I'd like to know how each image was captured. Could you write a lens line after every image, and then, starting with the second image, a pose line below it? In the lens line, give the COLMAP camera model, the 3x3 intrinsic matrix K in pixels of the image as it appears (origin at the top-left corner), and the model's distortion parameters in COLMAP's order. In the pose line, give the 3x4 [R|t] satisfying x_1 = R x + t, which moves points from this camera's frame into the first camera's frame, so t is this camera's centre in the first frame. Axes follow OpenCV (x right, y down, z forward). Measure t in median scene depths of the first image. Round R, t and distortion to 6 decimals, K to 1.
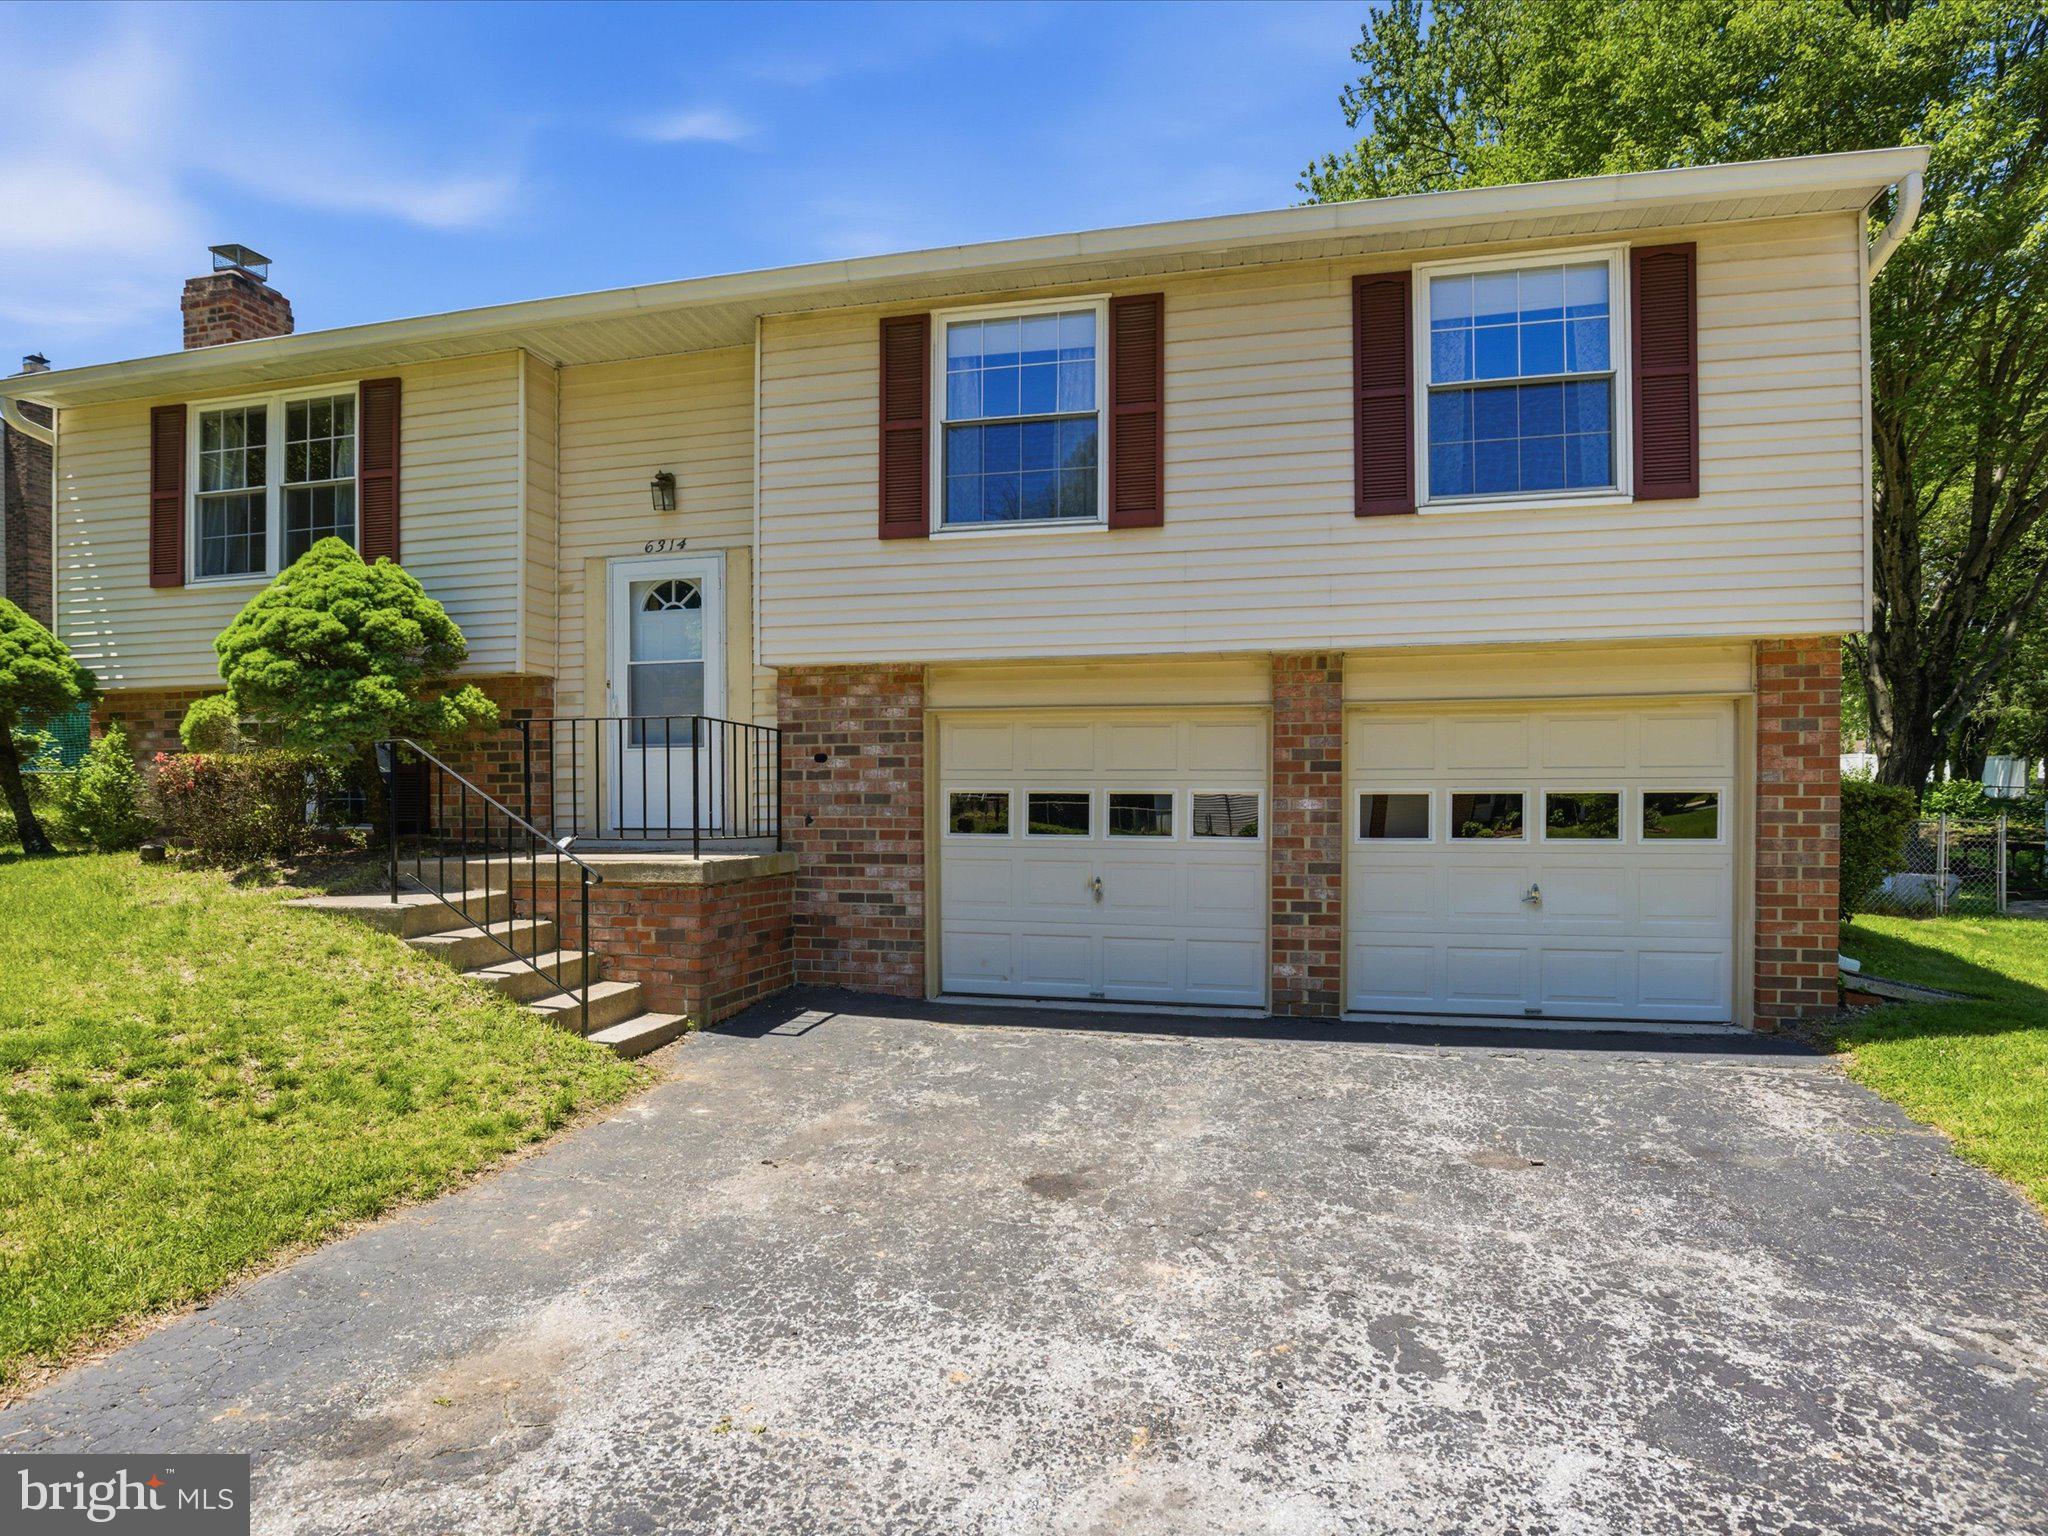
lens RADIAL K [[1061.8, 0, 1026.8], [0, 1061.8, 784.0], [0, 0, 1]] dist [-0.029538, 0.001545]
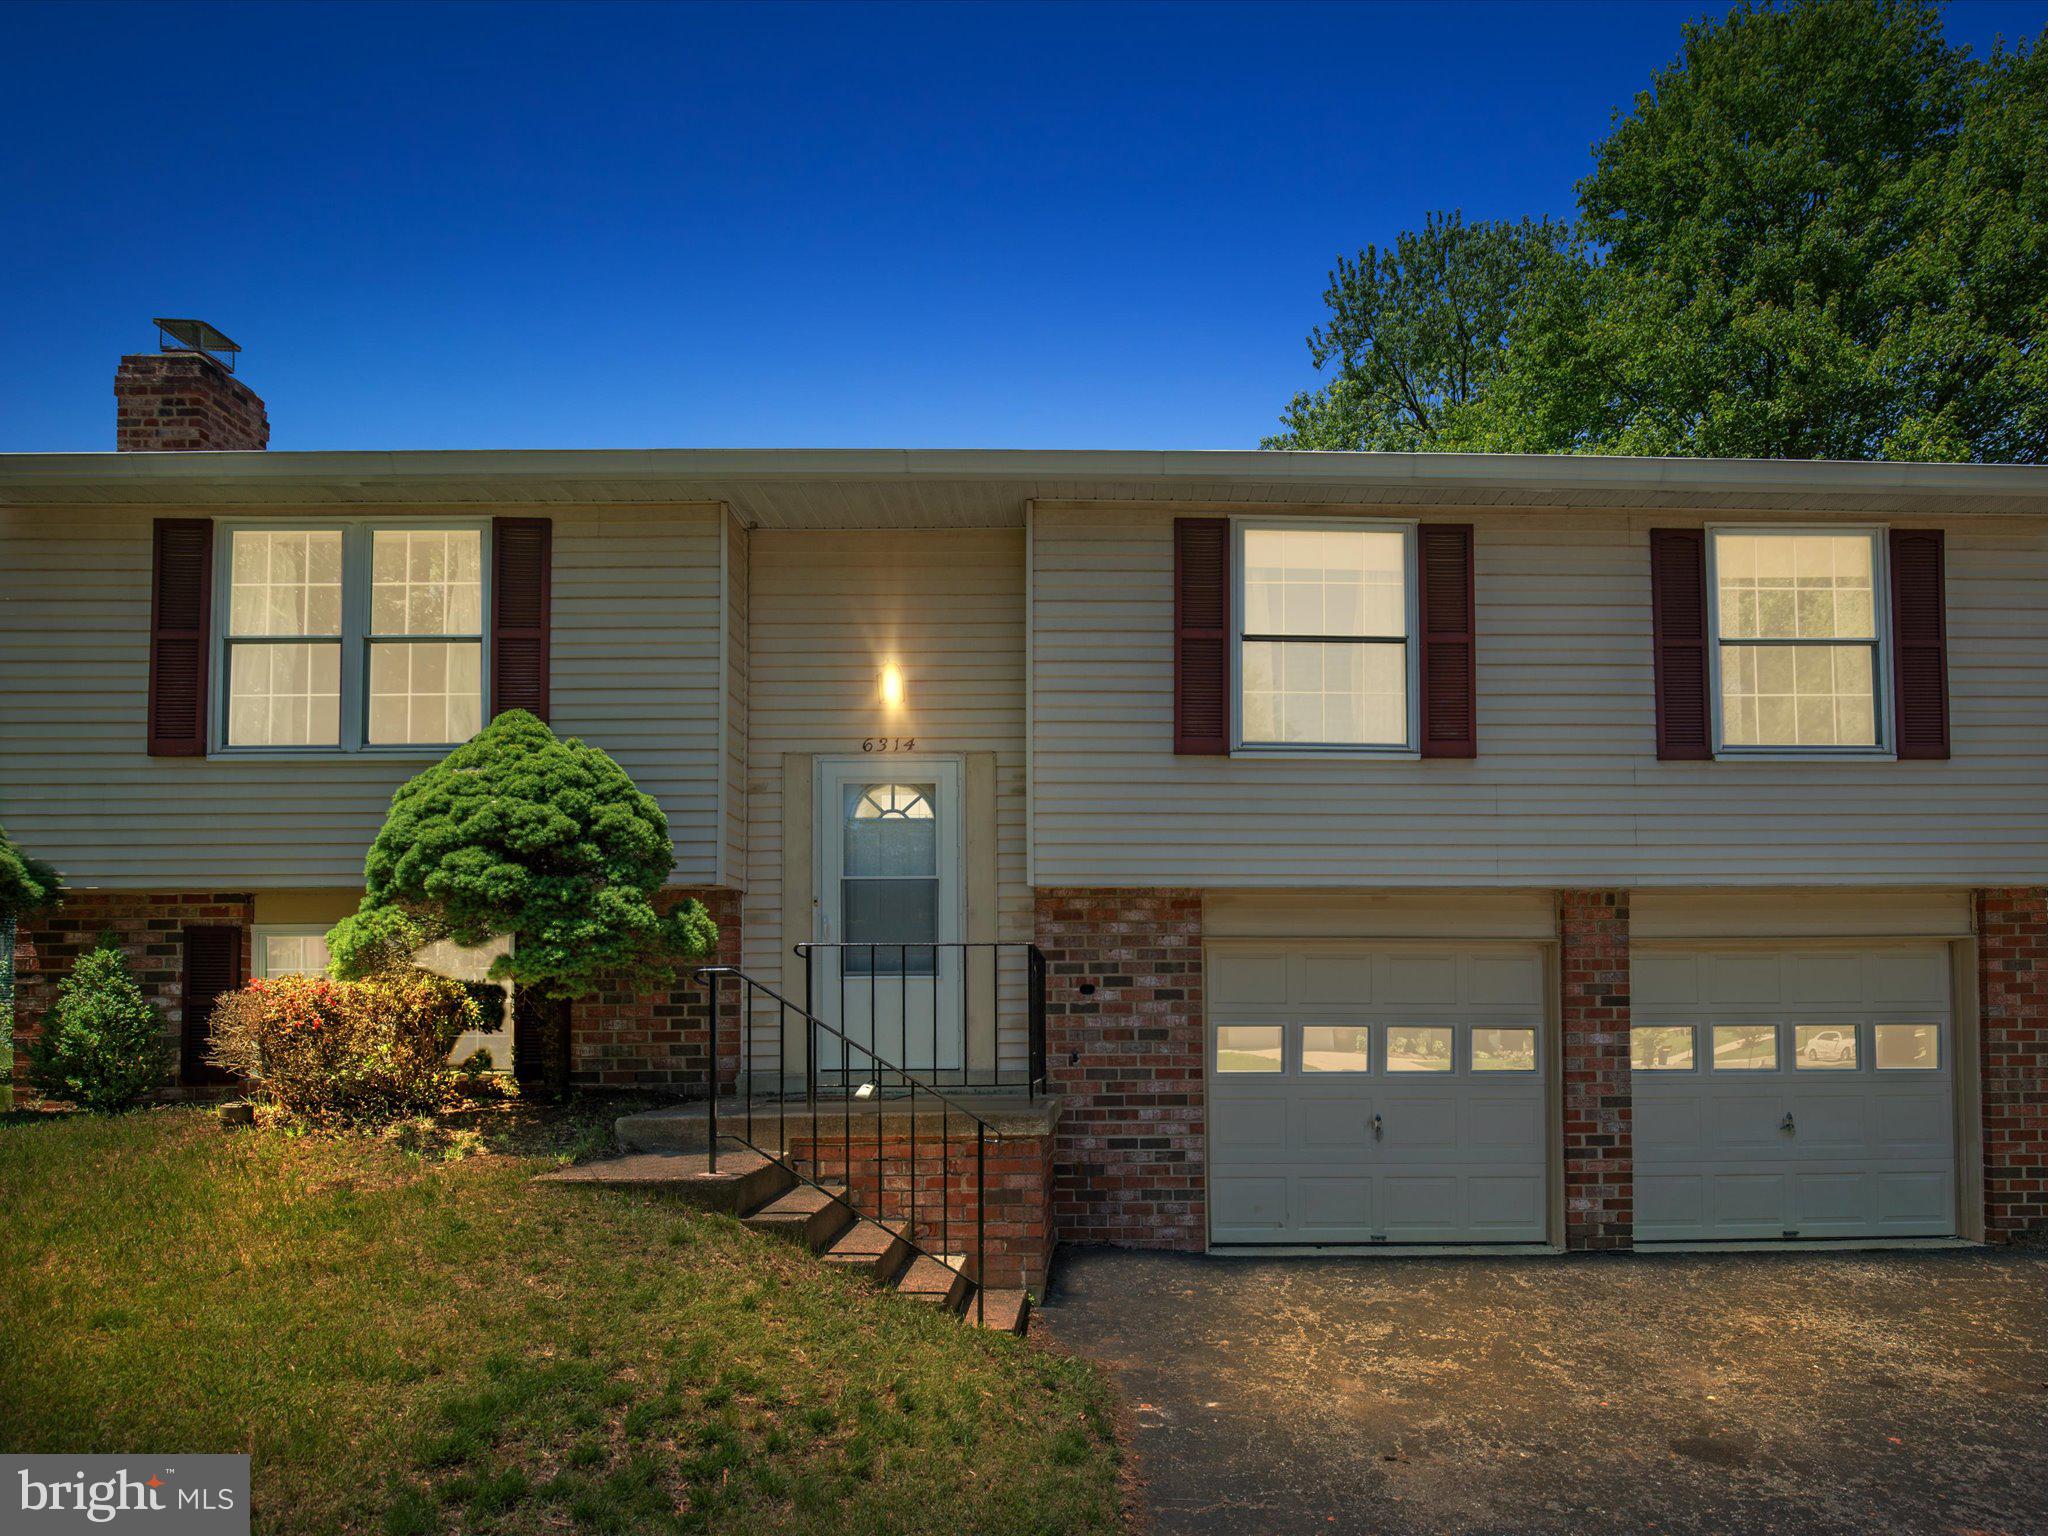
lens RADIAL K [[1093.0, 0, 1024.0], [0, 1093.0, 959.8], [0, 0, 1]] dist [-0.011696, -0.000923]
pose [[0.970771, 0.010061, 0.239797, -0.510527], [-0.001005, 0.999283, -0.037858, -0.015723], [-0.240006, 0.036511, 0.970085, 0.117292]]
